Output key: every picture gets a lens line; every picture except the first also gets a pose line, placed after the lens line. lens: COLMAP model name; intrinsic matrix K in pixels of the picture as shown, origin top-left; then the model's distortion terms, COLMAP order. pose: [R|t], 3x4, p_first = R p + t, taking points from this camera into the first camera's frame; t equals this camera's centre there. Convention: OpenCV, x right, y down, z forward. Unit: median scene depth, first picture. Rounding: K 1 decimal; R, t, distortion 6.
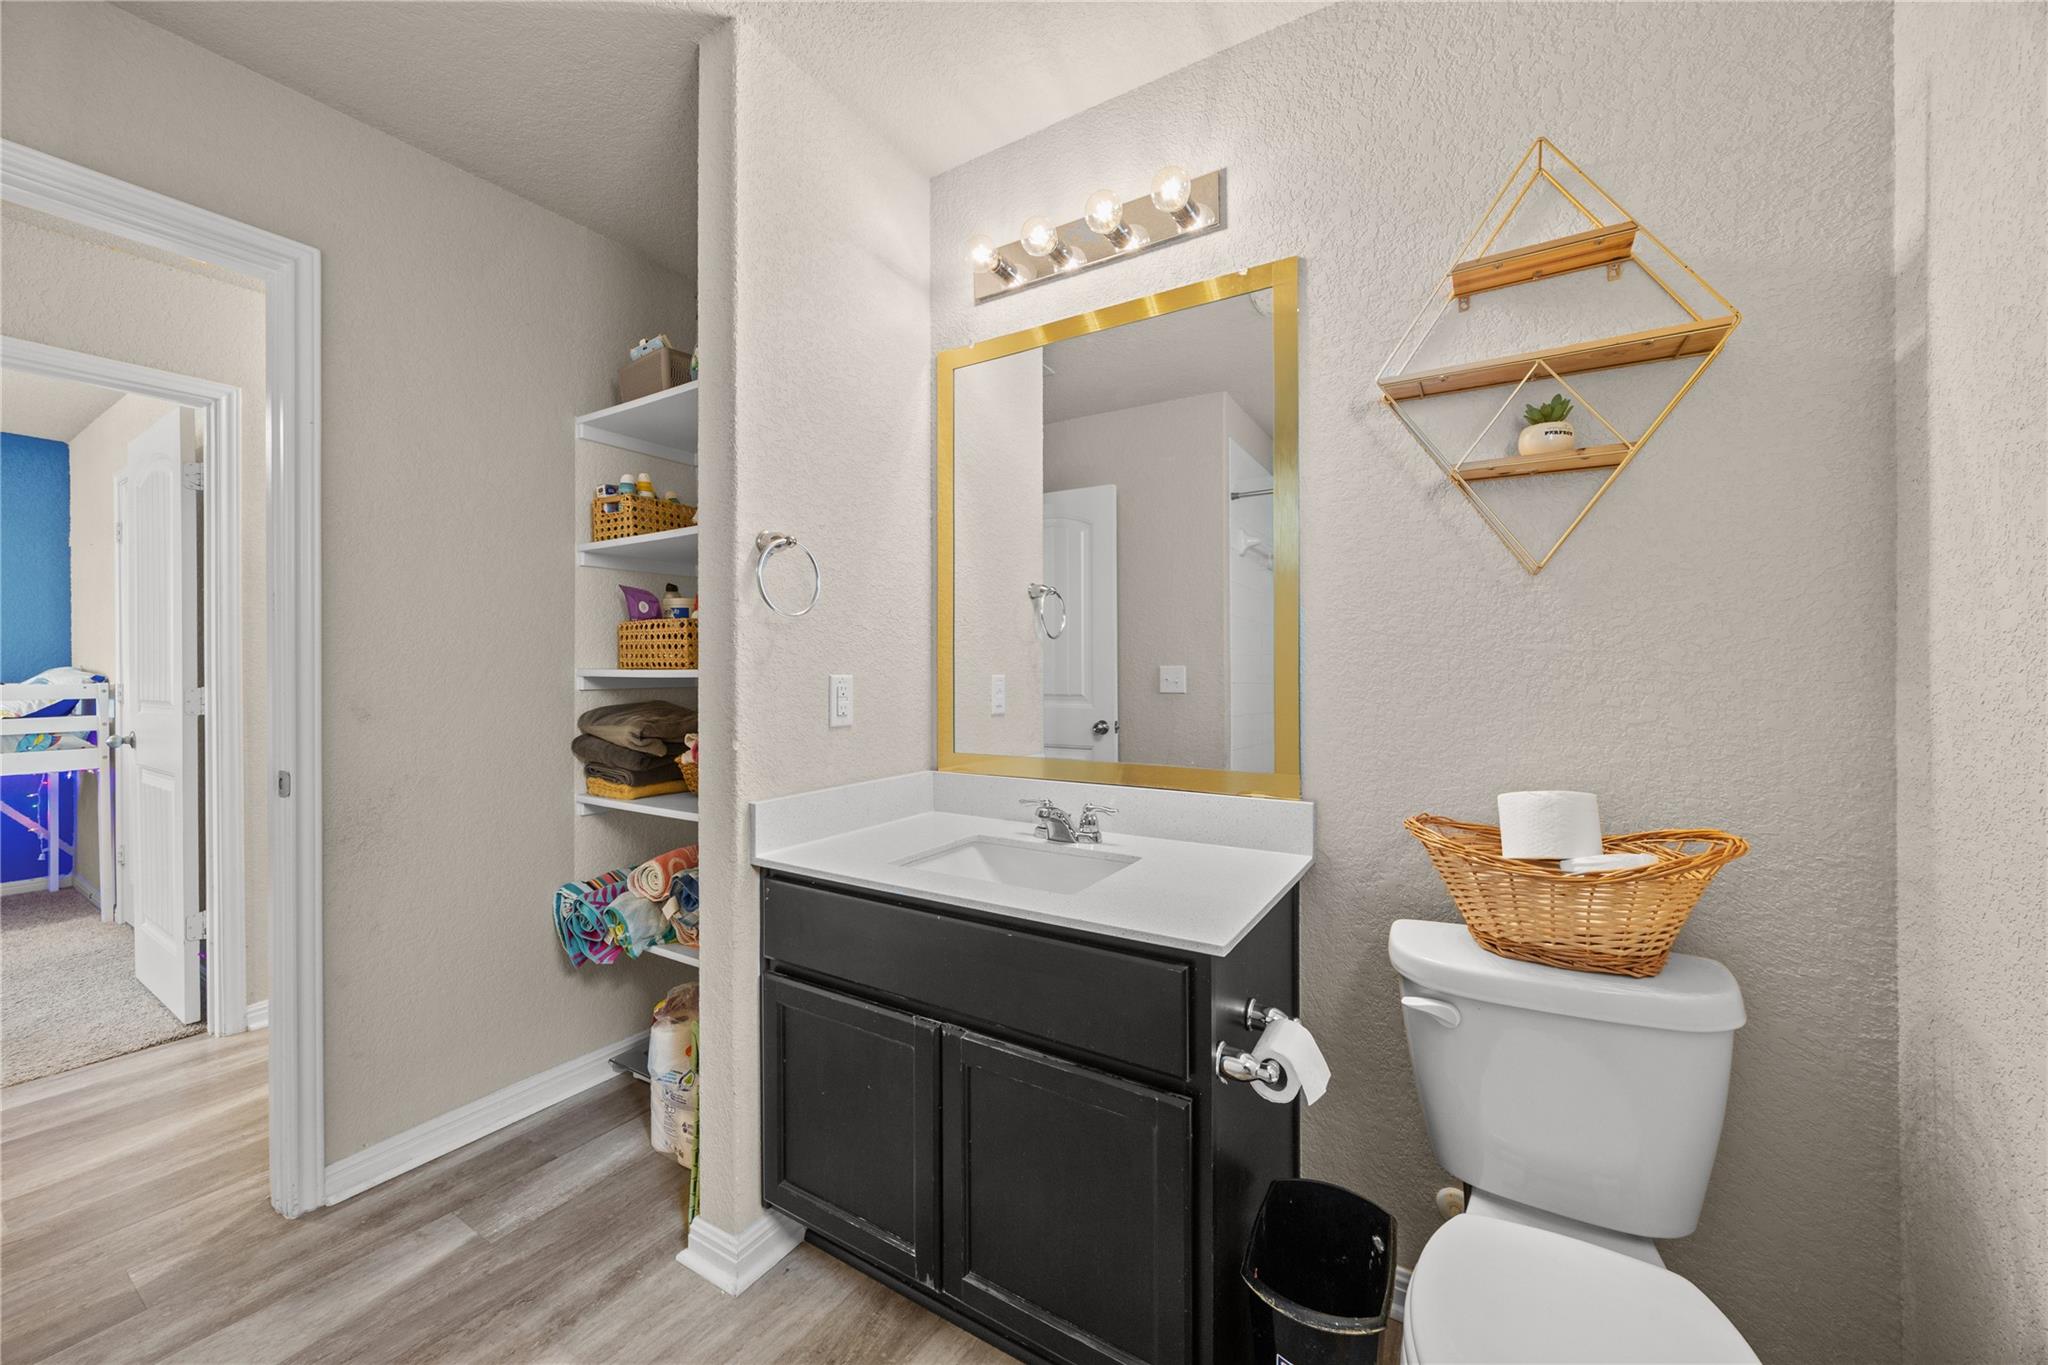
lens RADIAL K [[770.9, 0, 1019.0], [0, 770.9, 678.8], [0, 0, 1]] dist [-0.001979, 0.000072]
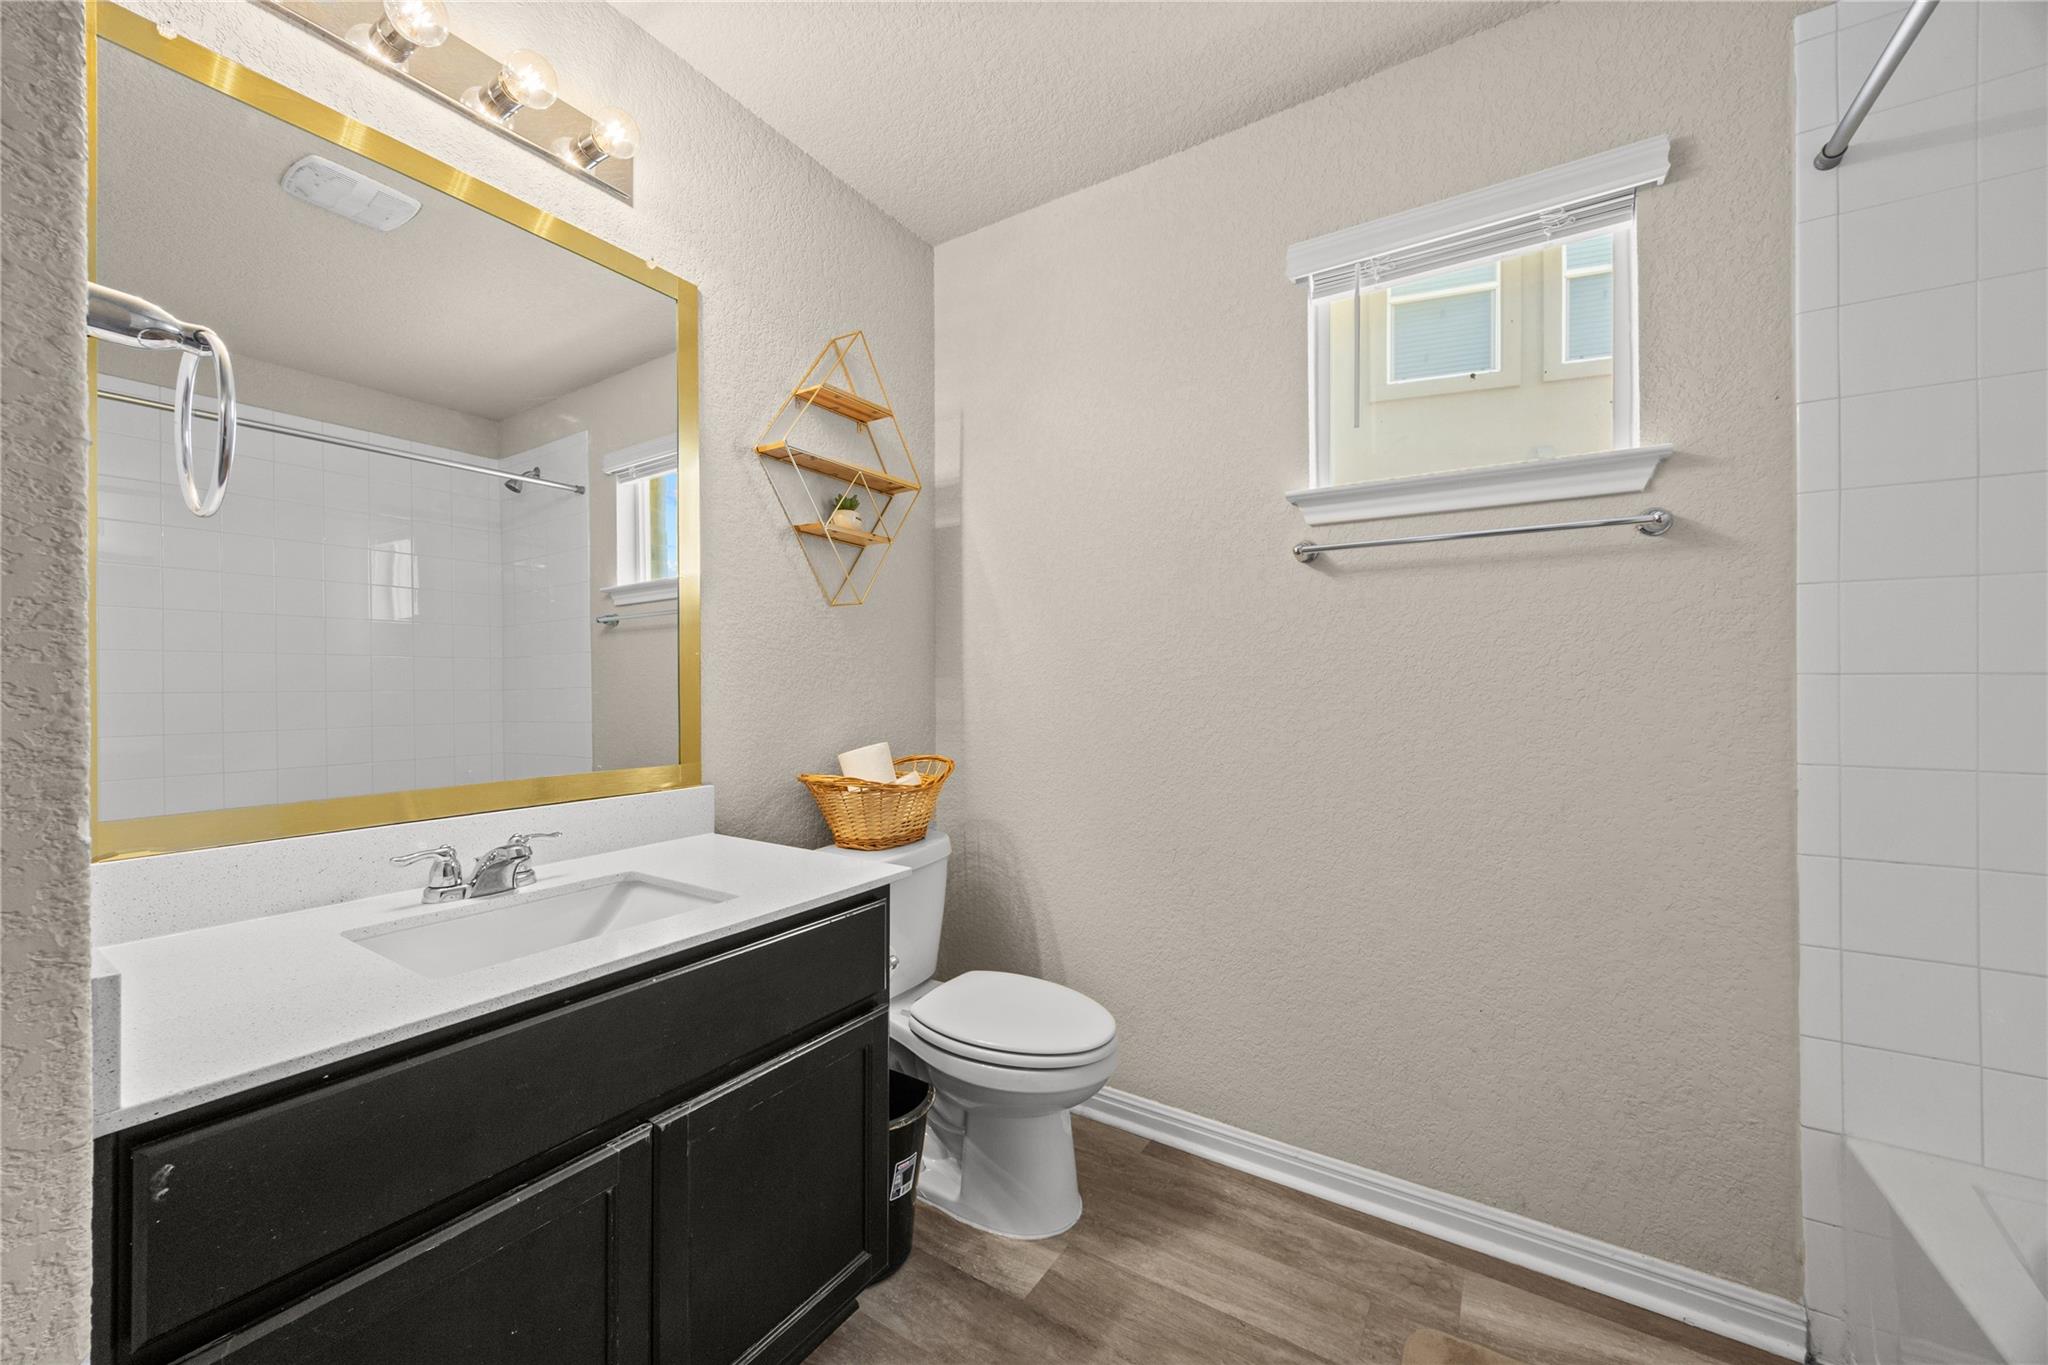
lens RADIAL K [[770.9, 0, 1028.0], [0, 770.9, 681.1], [0, 0, 1]] dist [-0.001979, 0.000072]
pose [[0.008270, 0.003208, 0.999961, -0.800885], [0.004773, 0.999983, -0.003248, 0.017218], [-0.999954, 0.004800, 0.008255, 0.581120]]
